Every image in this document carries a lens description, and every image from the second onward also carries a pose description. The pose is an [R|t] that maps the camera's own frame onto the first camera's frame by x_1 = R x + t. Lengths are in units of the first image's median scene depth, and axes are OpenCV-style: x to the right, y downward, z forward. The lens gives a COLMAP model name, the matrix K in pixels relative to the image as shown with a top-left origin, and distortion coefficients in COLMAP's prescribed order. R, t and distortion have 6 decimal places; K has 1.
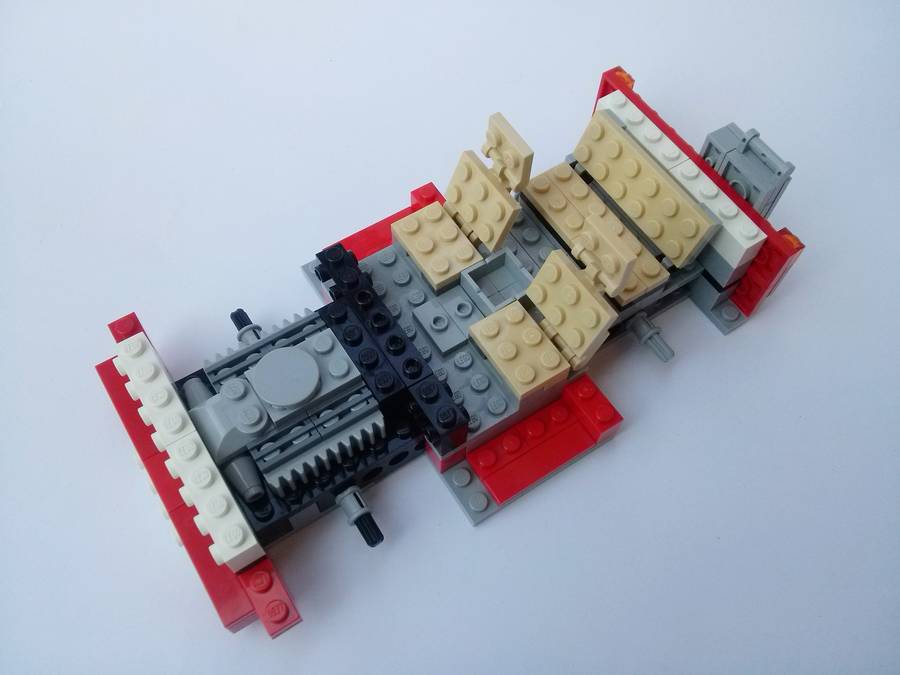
lens RADIAL K [[807.3, 0, 449.2], [0, 807.3, 339.1], [0, 0, 1]] dist [0.002078, -0.022041]
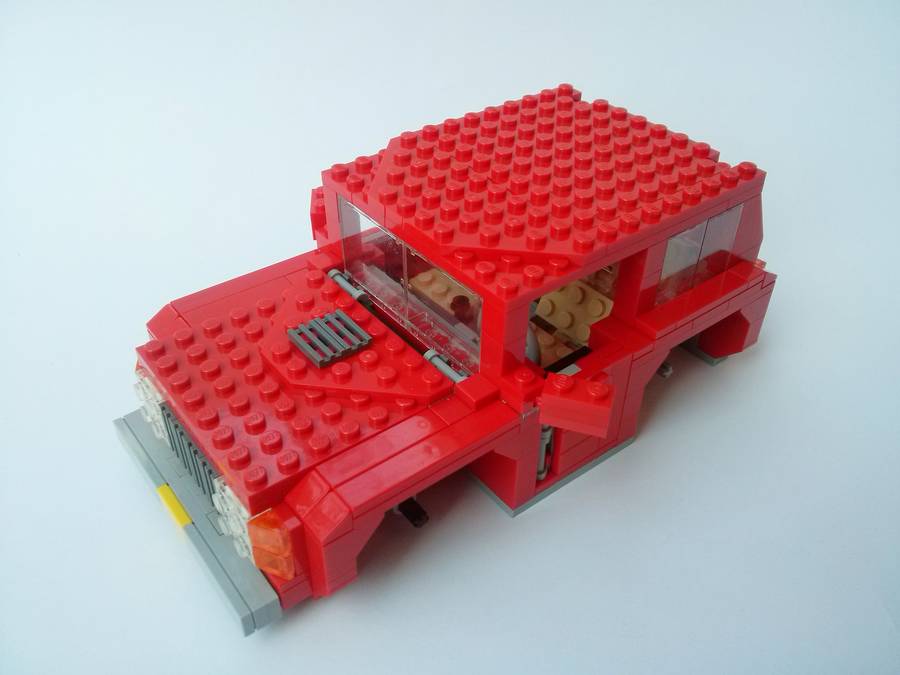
lens RADIAL K [[807.3, 0, 449.2], [0, 807.3, 339.1], [0, 0, 1]] dist [0.002078, -0.022041]
pose [[0.996193, -0.060705, 0.062561, -0.097192], [0.079990, 0.921835, -0.379238, 0.394606], [-0.034650, 0.382799, 0.923182, -0.028836]]
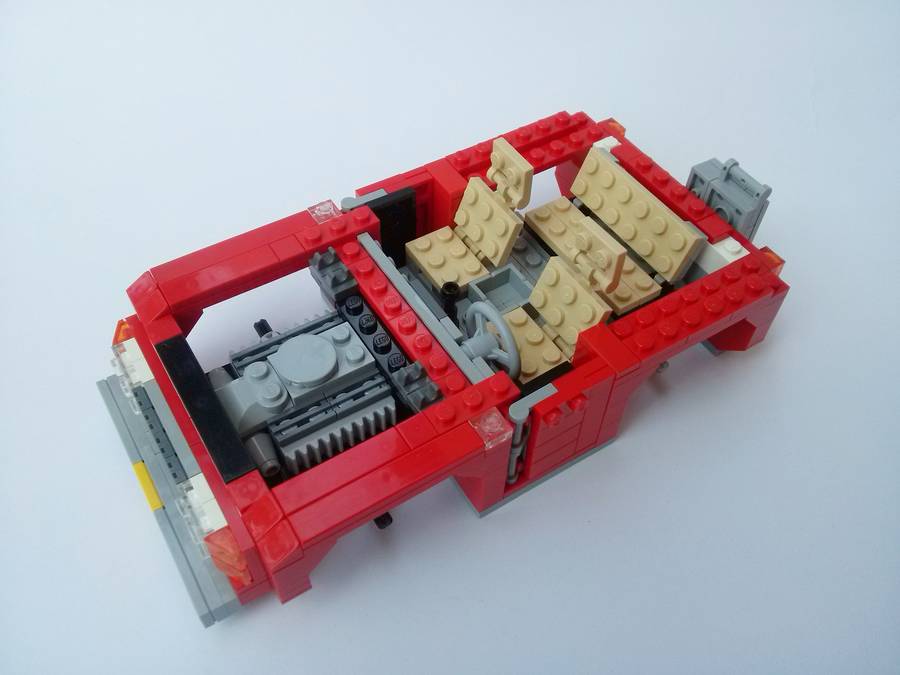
lens RADIAL K [[807.3, 0, 449.2], [0, 807.3, 339.1], [0, 0, 1]] dist [0.002078, -0.022041]
pose [[0.999903, 0.012378, -0.006411, -0.003747], [-0.013275, 0.985861, -0.167040, 0.175954], [0.004253, 0.167109, 0.985929, -0.057544]]
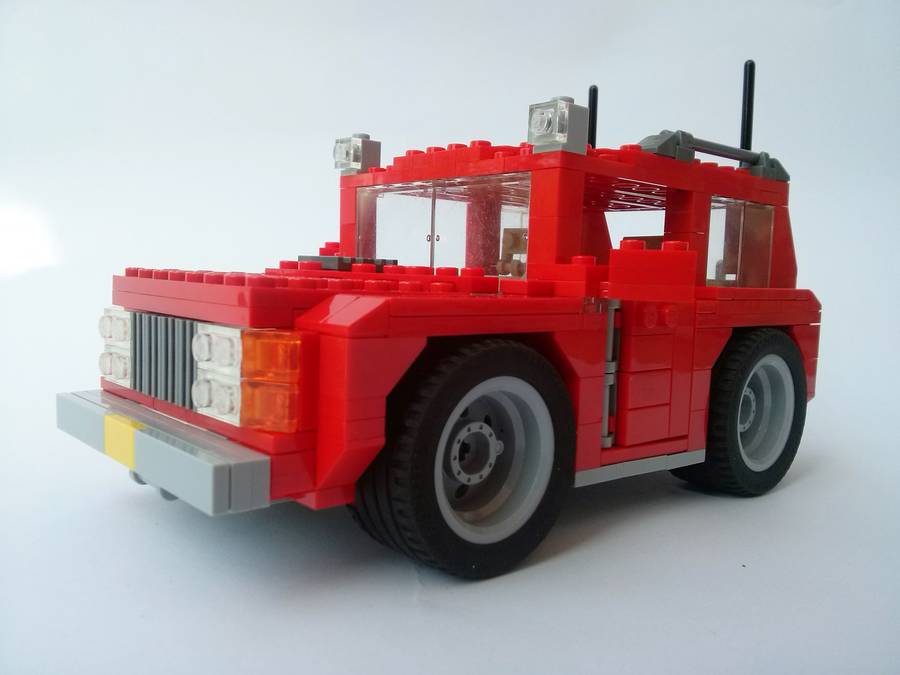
lens RADIAL K [[807.3, 0, 449.2], [0, 807.3, 339.1], [0, 0, 1]] dist [0.002078, -0.022041]
pose [[0.989940, 0.002671, 0.141461, -0.191233], [0.115190, 0.565342, -0.816774, 0.741645], [-0.082155, 0.824852, 0.559347, 0.448943]]
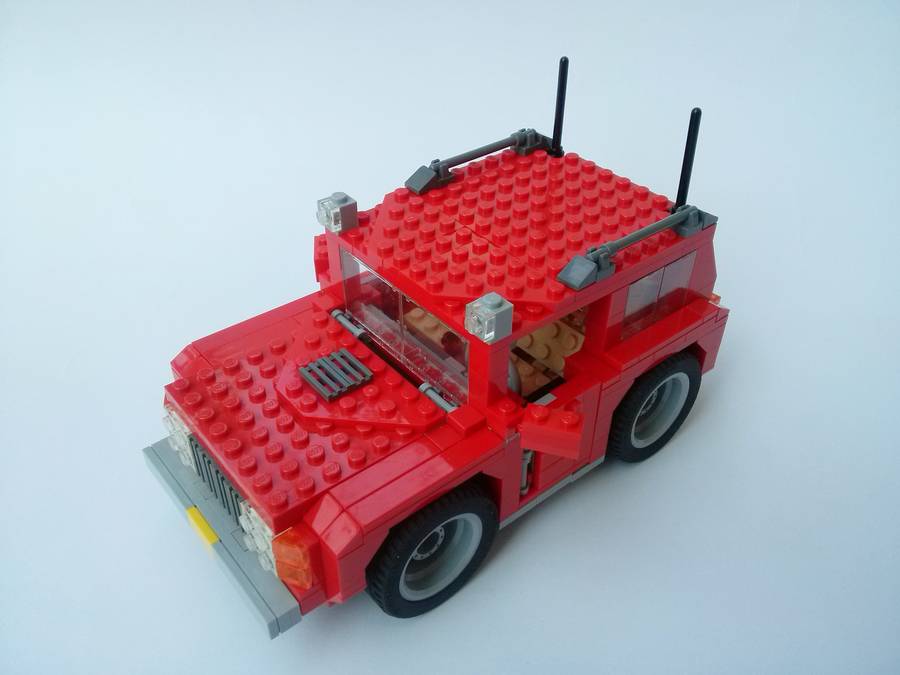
lens RADIAL K [[805.4, 0, 439.7], [0, 805.4, 325.5], [0, 0, 1]] dist [0.013527, -0.000639]
pose [[0.994528, -0.076326, 0.071335, -0.111856], [0.098551, 0.912010, -0.398153, 0.406403], [-0.034669, 0.403004, 0.914541, -0.169287]]
